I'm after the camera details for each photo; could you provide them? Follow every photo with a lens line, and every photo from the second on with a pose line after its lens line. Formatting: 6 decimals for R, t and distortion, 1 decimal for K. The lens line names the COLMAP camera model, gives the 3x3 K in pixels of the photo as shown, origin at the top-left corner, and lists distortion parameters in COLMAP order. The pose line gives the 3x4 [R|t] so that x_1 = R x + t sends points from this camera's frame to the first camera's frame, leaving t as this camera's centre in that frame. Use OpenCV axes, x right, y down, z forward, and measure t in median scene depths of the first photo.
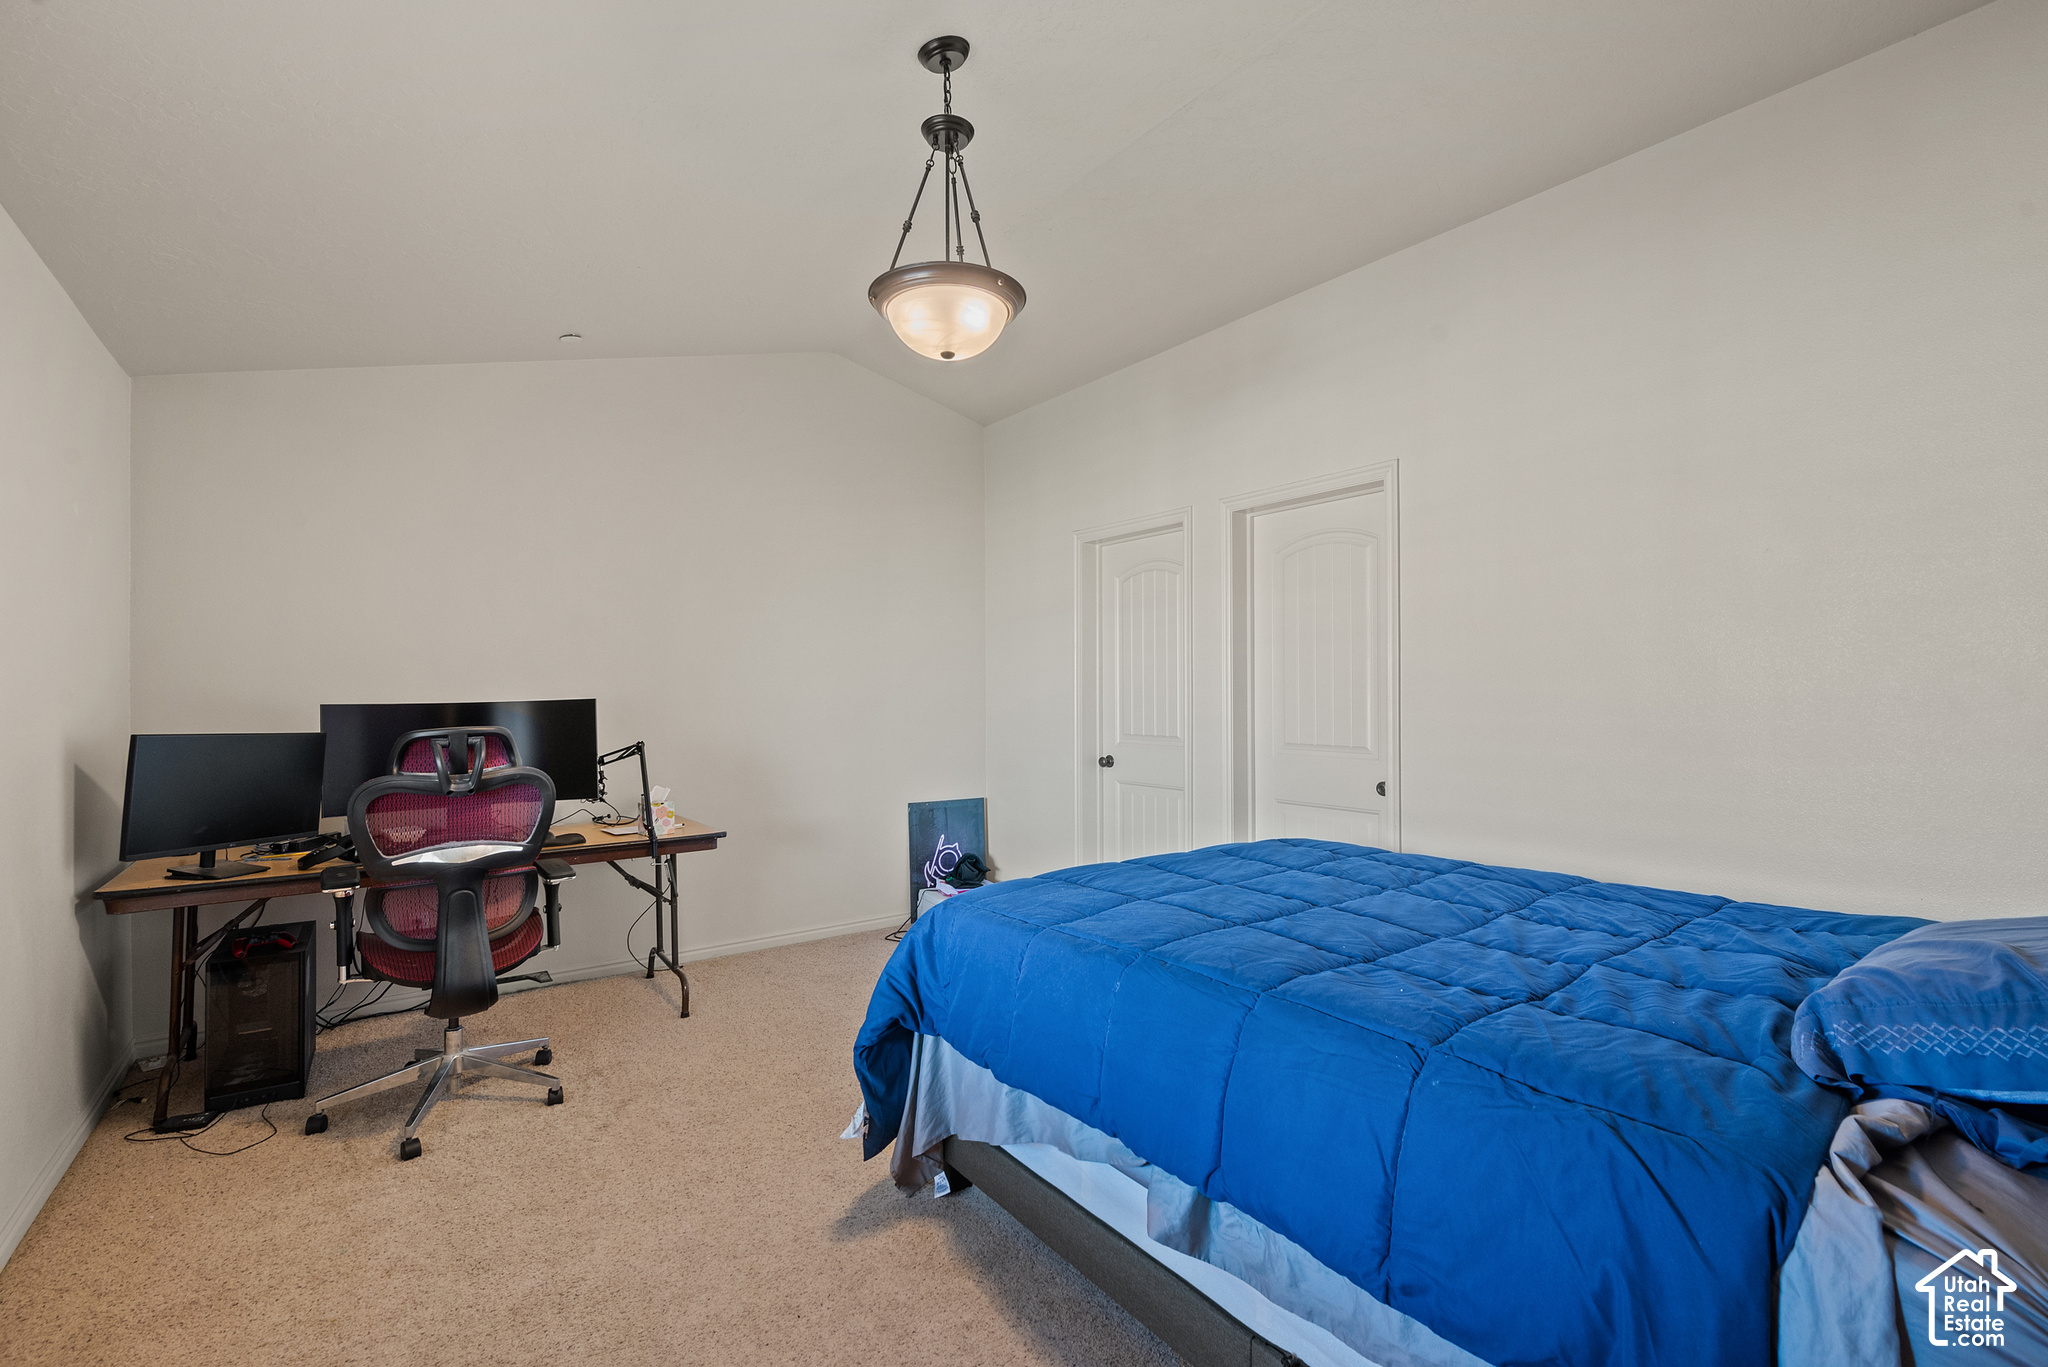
lens RADIAL K [[962.6, 0, 1031.9], [0, 962.6, 685.3], [0, 0, 1]] dist [-0.003660, -0.000576]
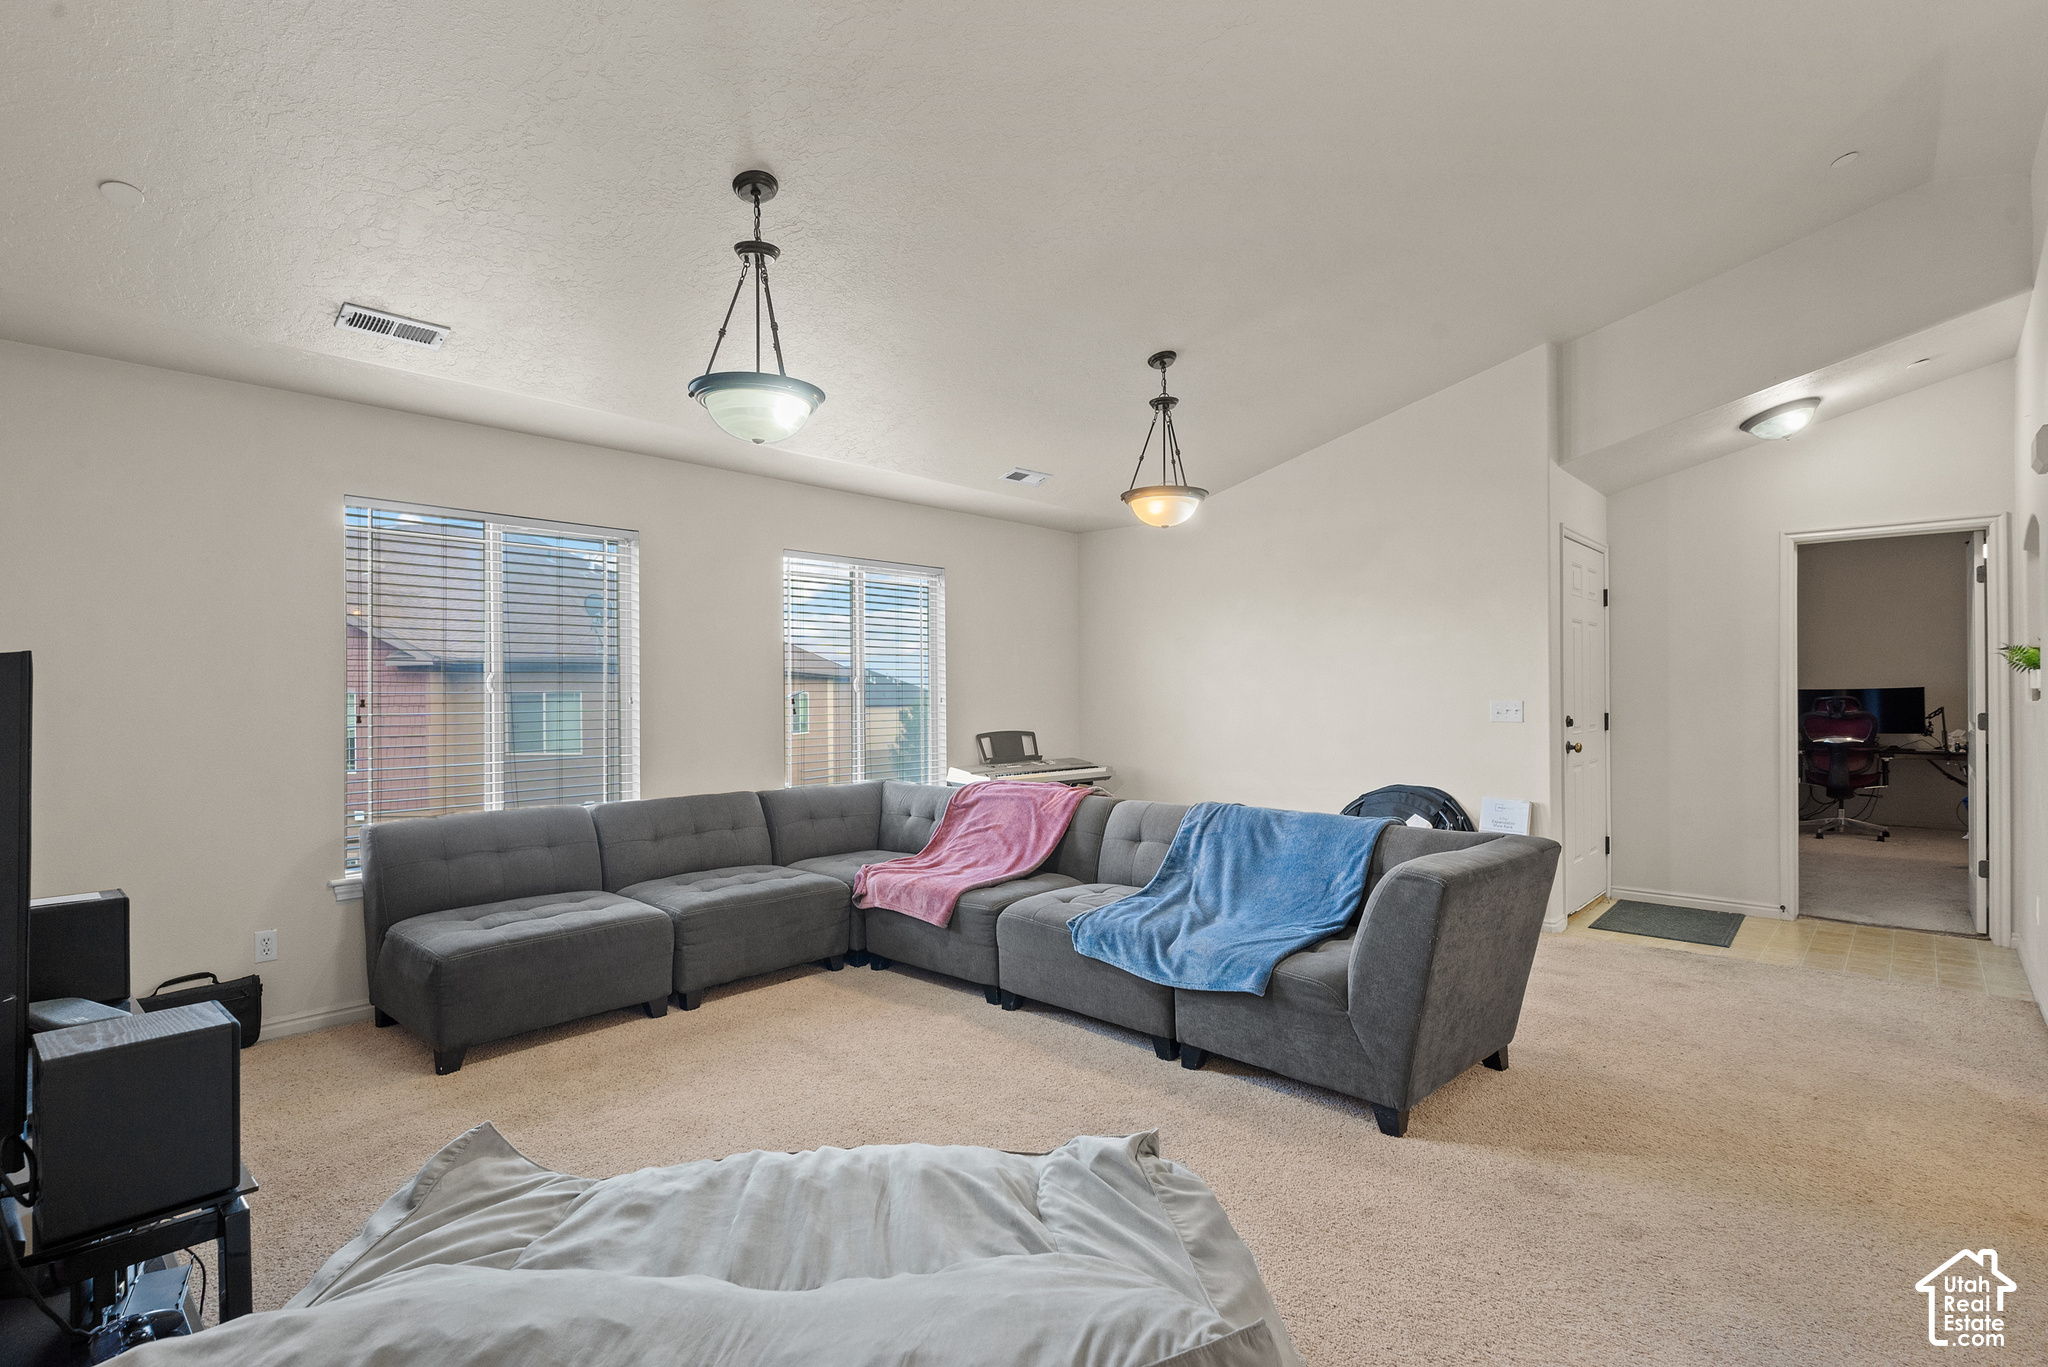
lens RADIAL K [[988.3, 0, 1019.1], [0, 988.3, 688.6], [0, 0, 1]] dist [0.000061, -0.000902]
pose [[0.209374, 0.005958, -0.977818, 1.731790], [0.000329, 0.999981, 0.006164, -0.000477], [0.977836, -0.001612, 0.209368, -1.958783]]
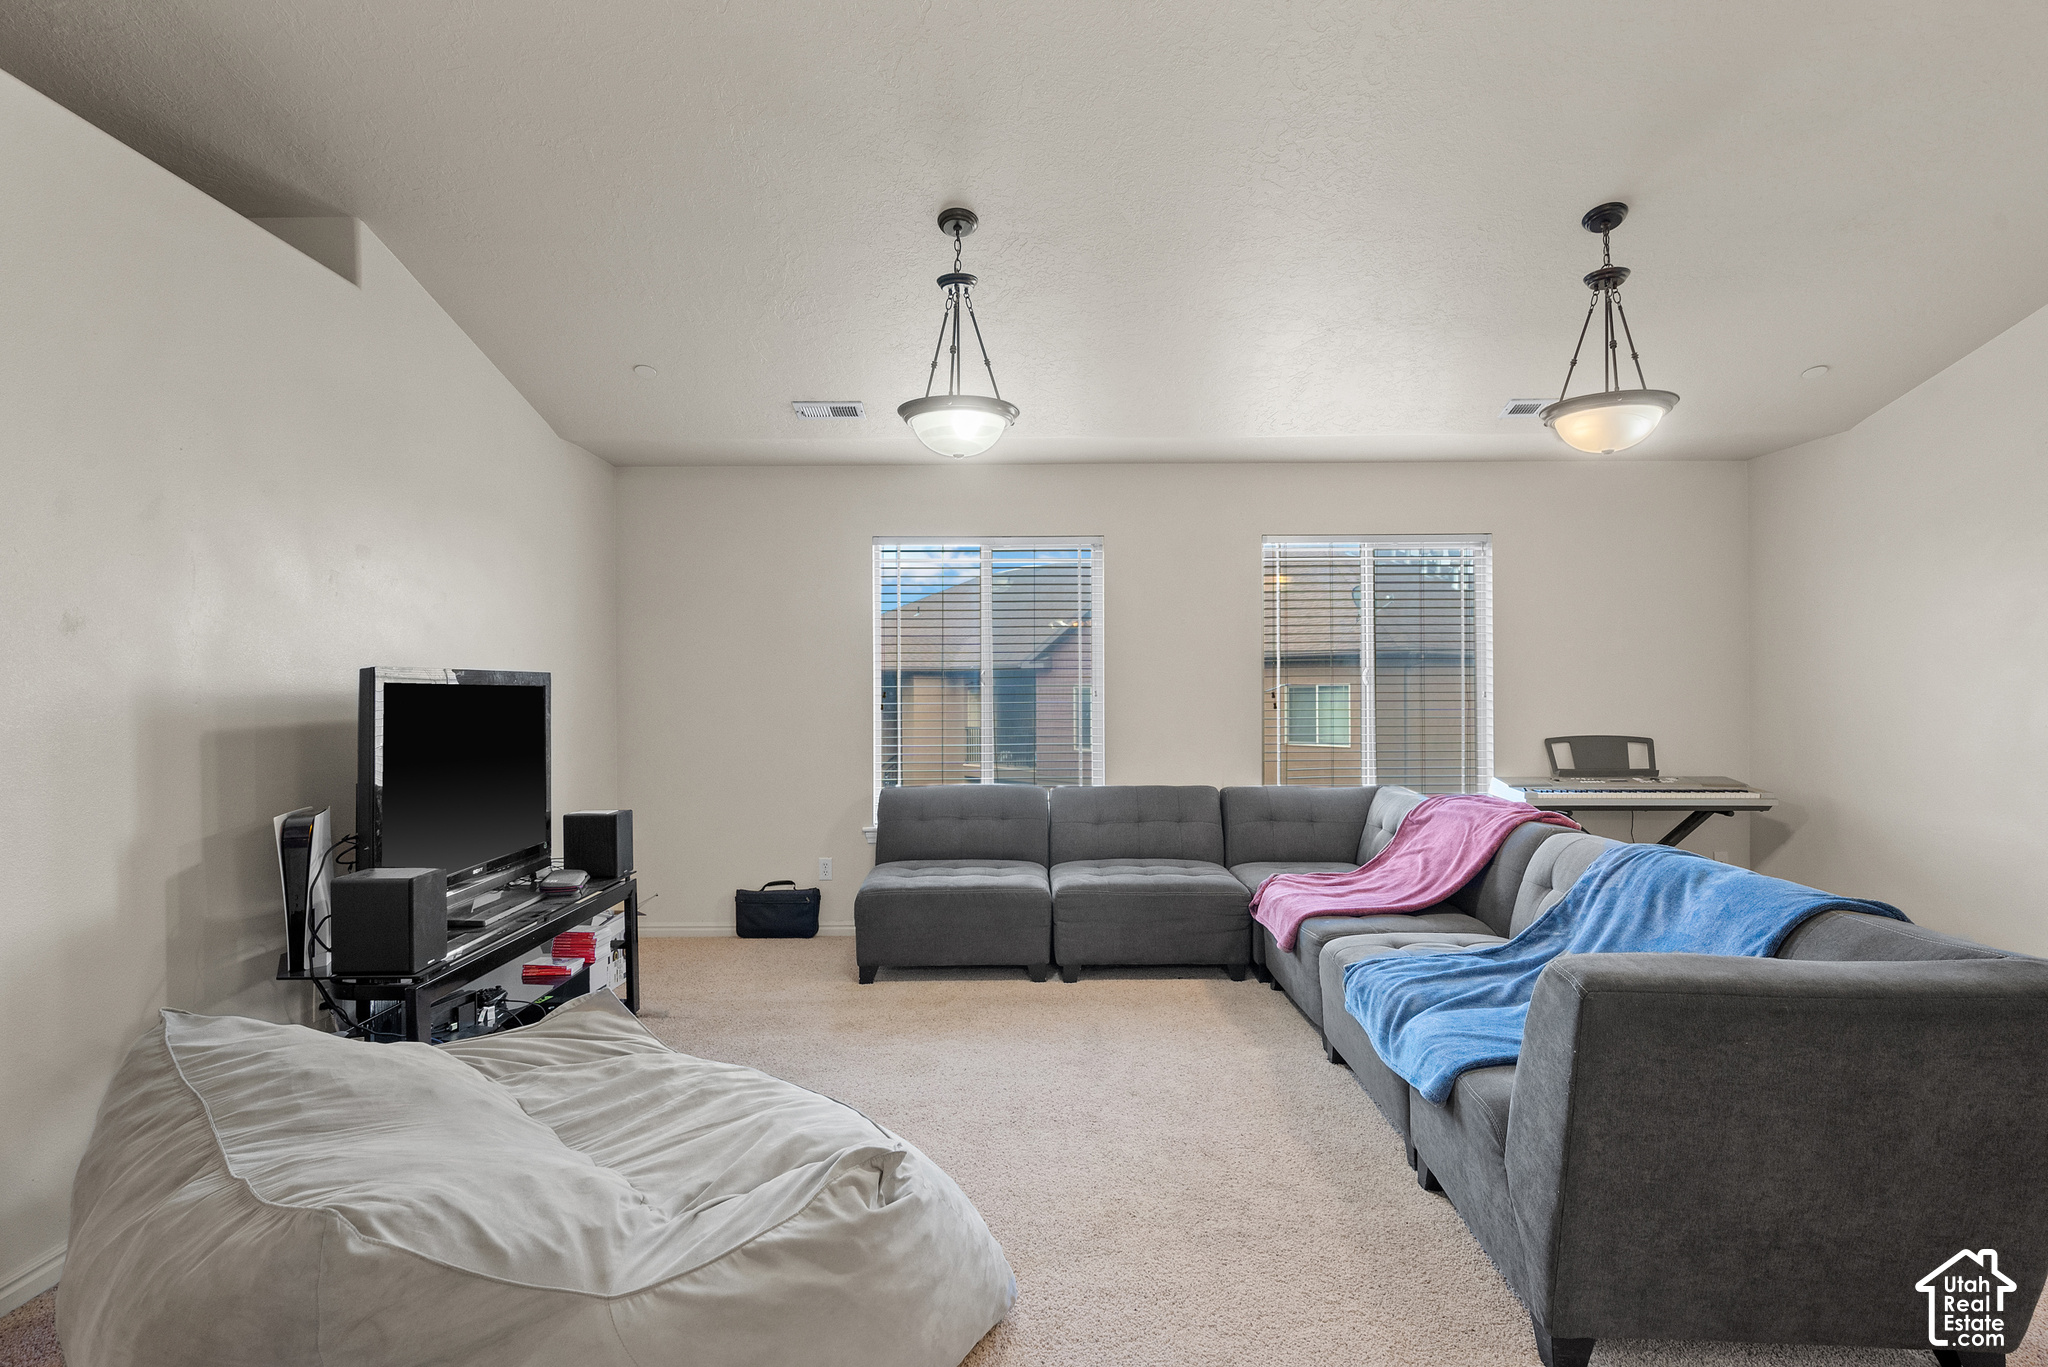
lens RADIAL K [[1035.1, 0, 1017.2], [0, 1035.1, 689.2], [0, 0, 1]] dist [0.000188, -0.002522]
pose [[-0.580053, 0.012417, -0.814484, 1.587758], [0.008299, 0.999922, 0.009334, 0.002907], [0.814537, -0.001345, -0.580110, -1.282281]]
